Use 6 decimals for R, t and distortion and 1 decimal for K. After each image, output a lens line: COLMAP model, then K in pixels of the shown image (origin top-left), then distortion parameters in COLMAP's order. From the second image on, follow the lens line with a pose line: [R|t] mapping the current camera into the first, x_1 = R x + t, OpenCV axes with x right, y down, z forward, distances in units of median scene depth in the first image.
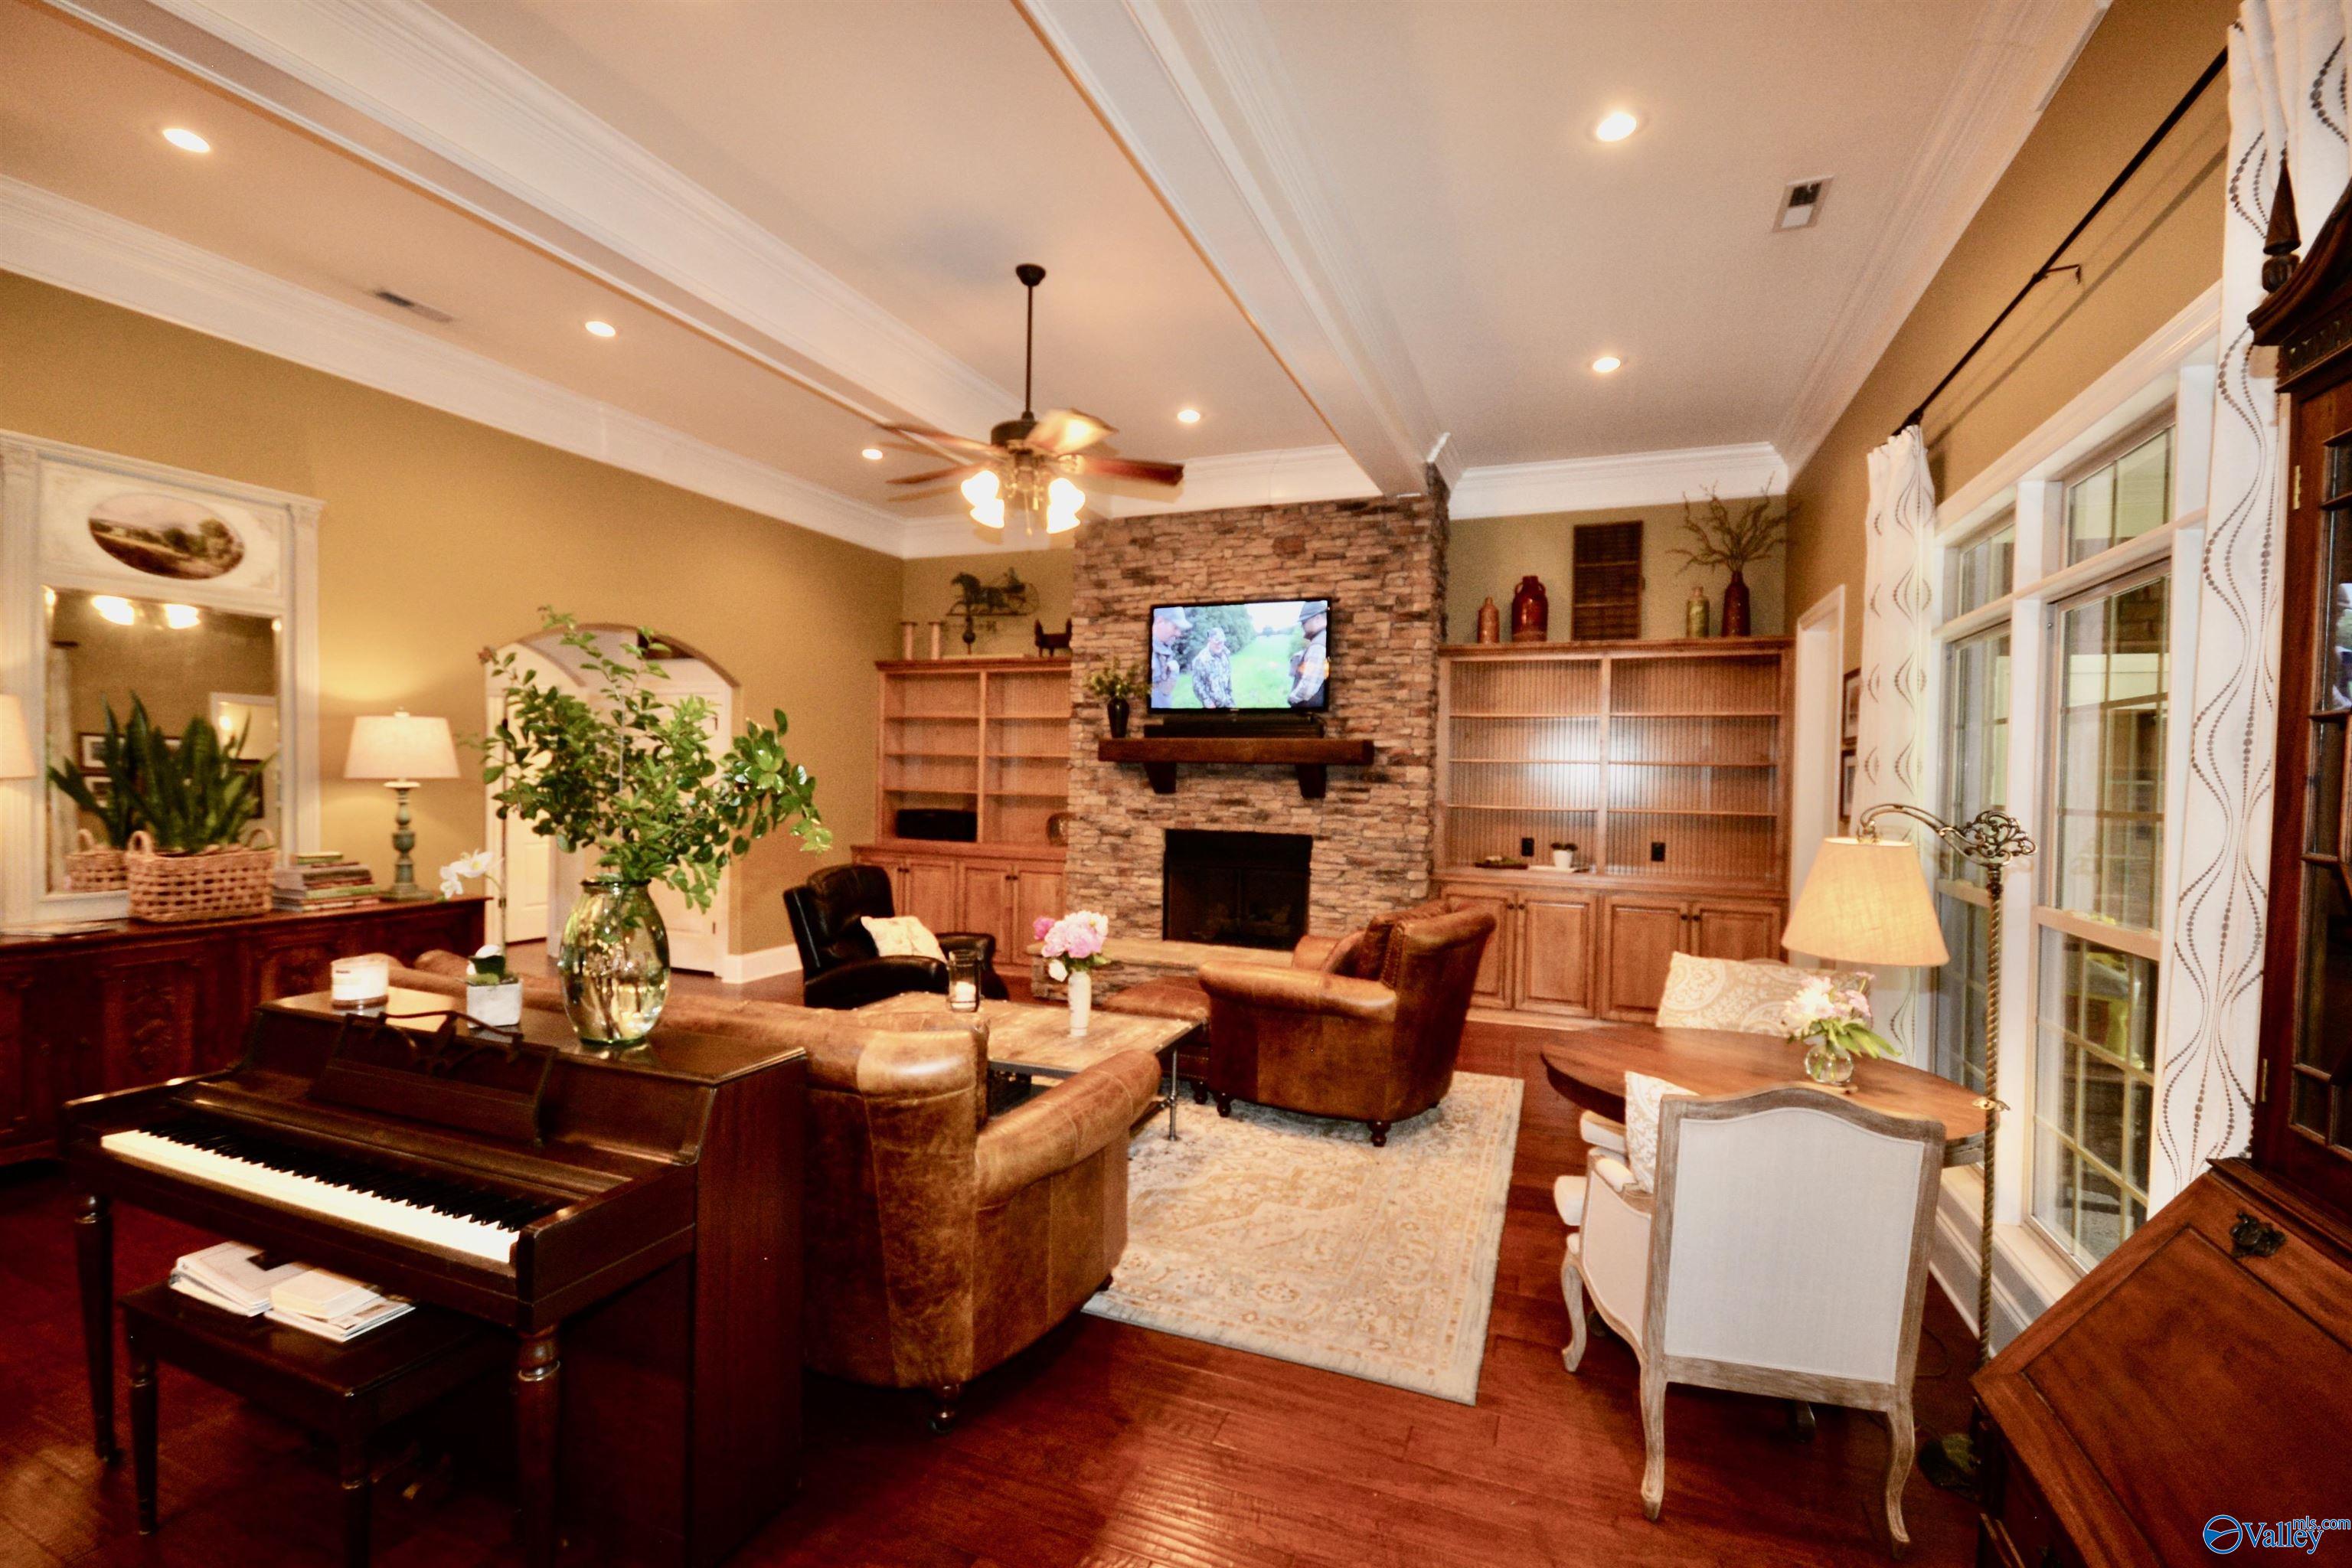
lens RADIAL K [[1033.0, 0, 1178.4], [0, 1033.0, 793.6], [0, 0, 1]] dist [-0.008538, -0.003167]
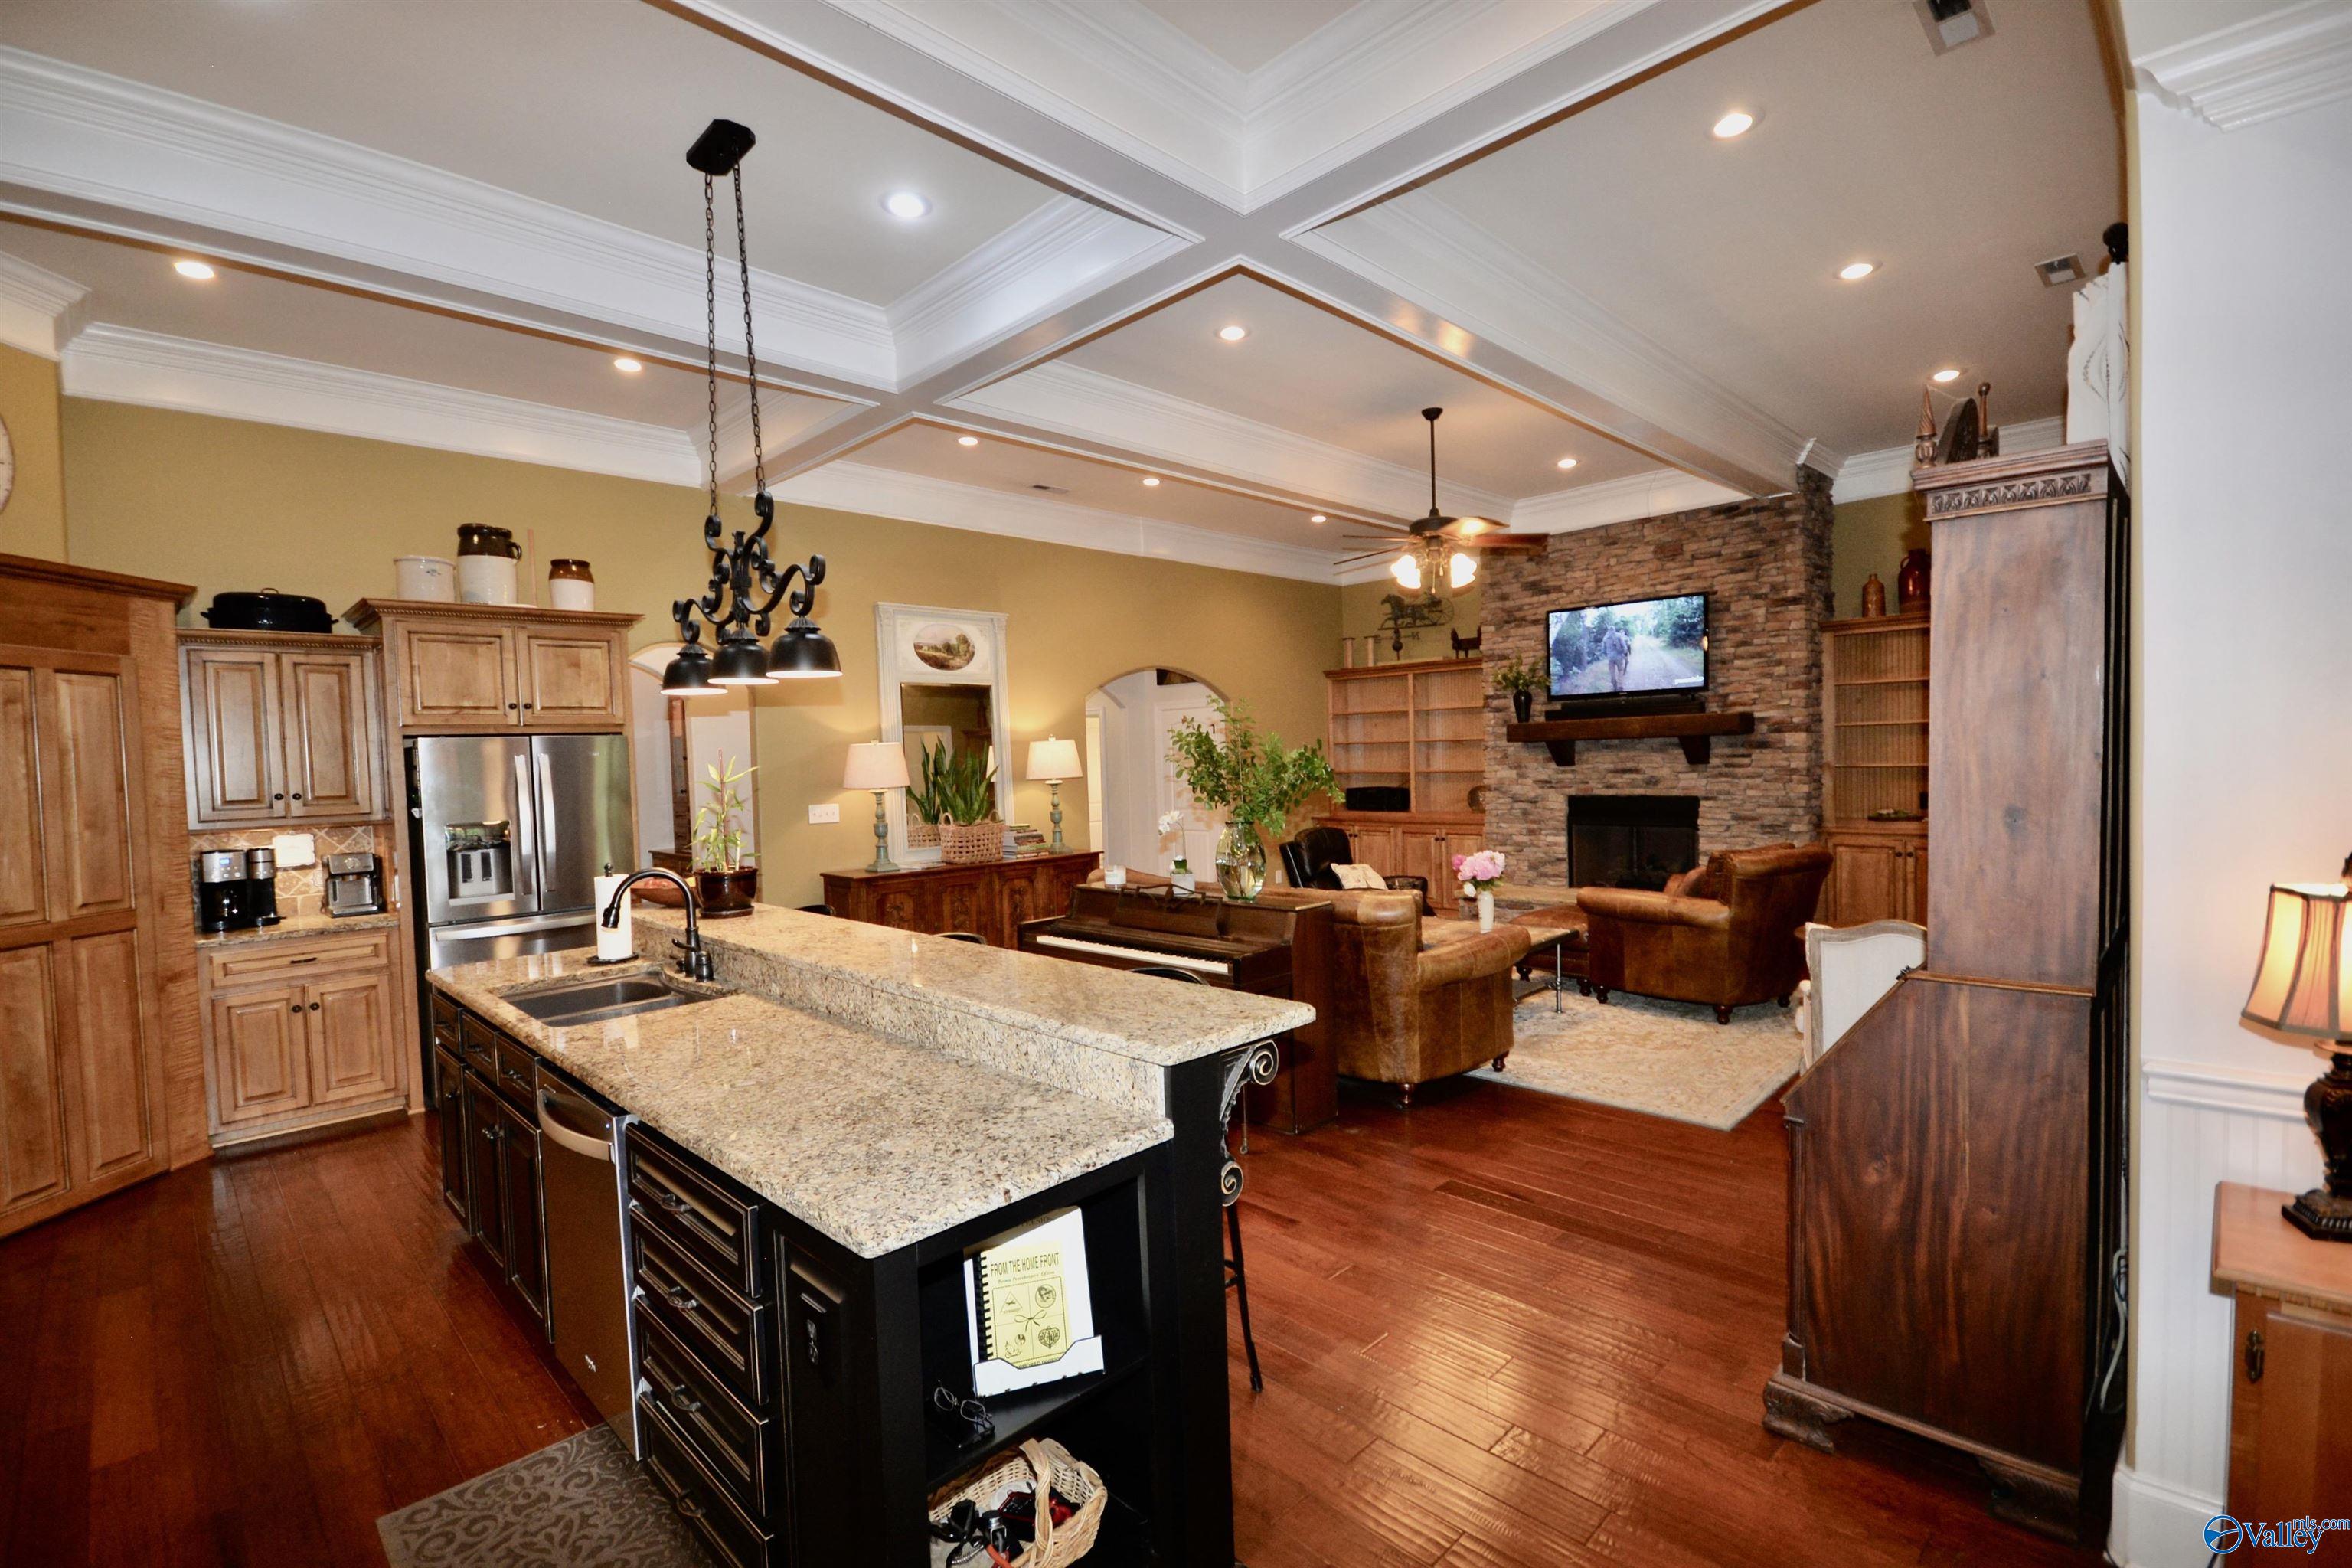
lens RADIAL K [[1054.5, 0, 1170.6], [0, 1054.5, 788.1], [0, 0, 1]] dist [-0.001163, -0.000920]
pose [[0.914684, -0.035848, -0.402577, 0.065834], [0.041960, 0.999099, 0.006368, -0.001563], [0.401986, -0.022717, 0.915364, -0.346728]]
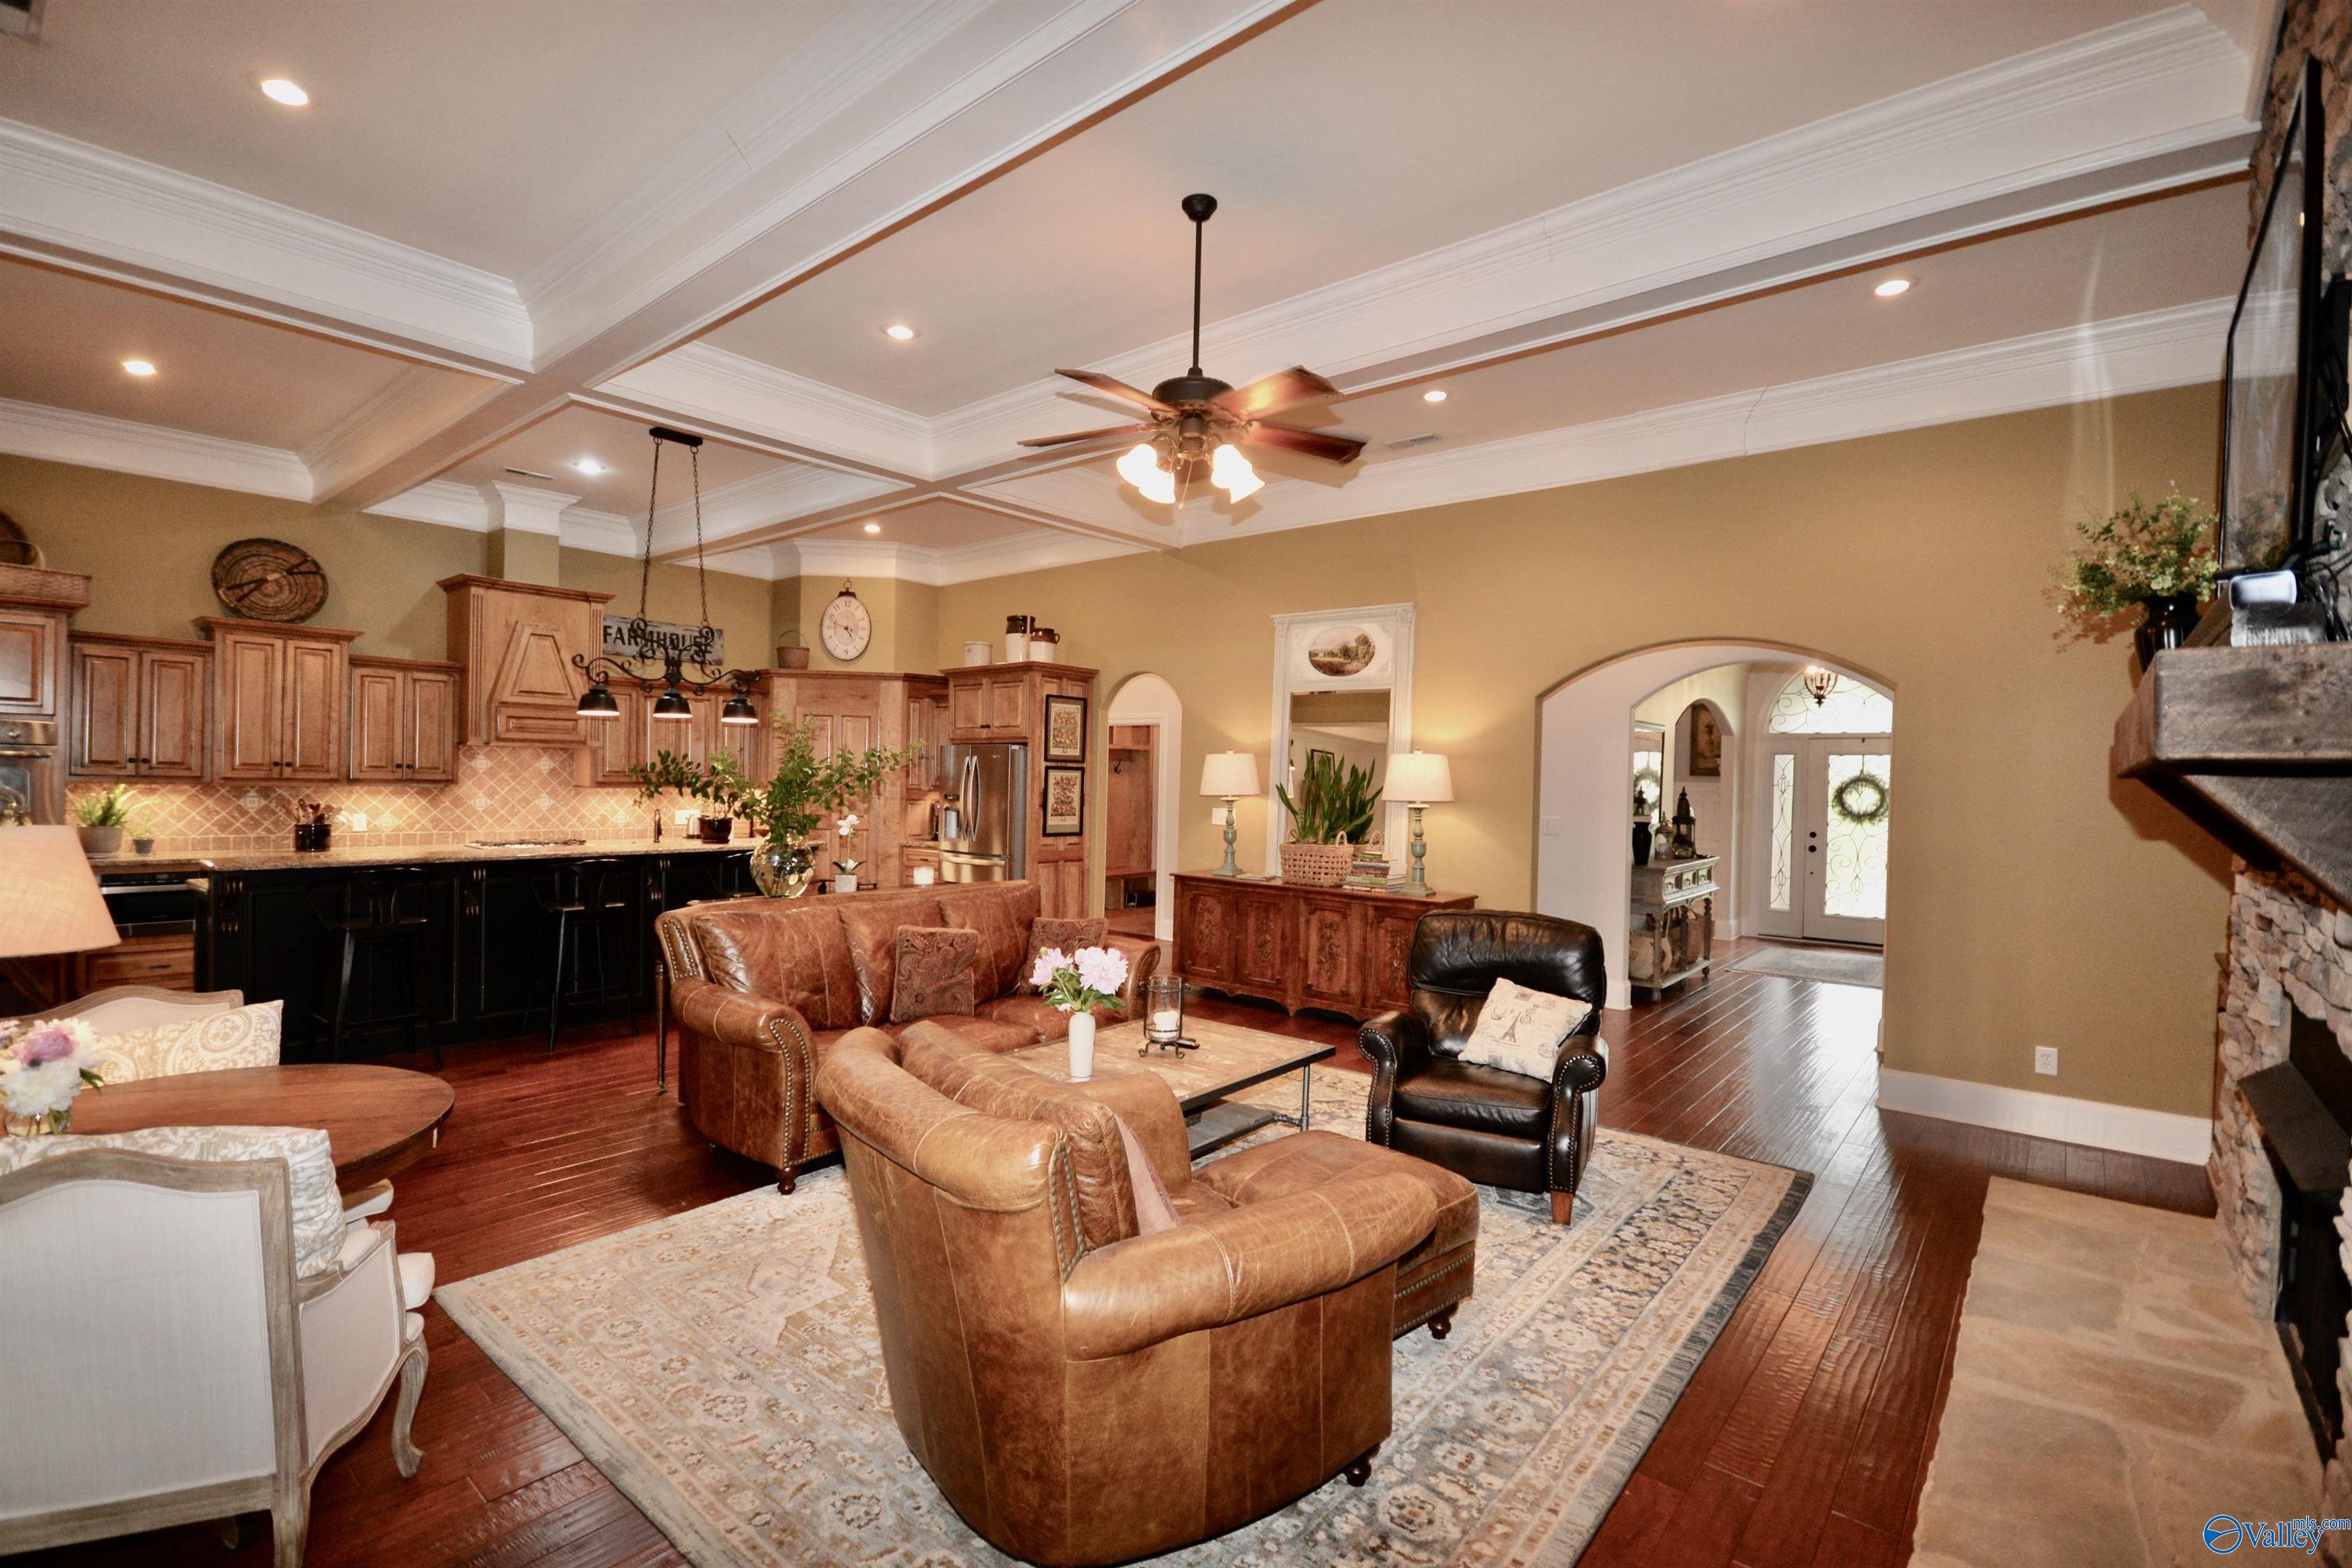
lens RADIAL K [[1054.5, 0, 1177.2], [0, 1054.5, 790.6], [0, 0, 1]] dist [-0.001163, -0.000920]
pose [[-0.315802, -0.012943, -0.948737, 0.459958], [-0.044487, 0.999009, 0.001179, -0.012240], [0.947782, 0.042578, -0.316065, 0.852084]]
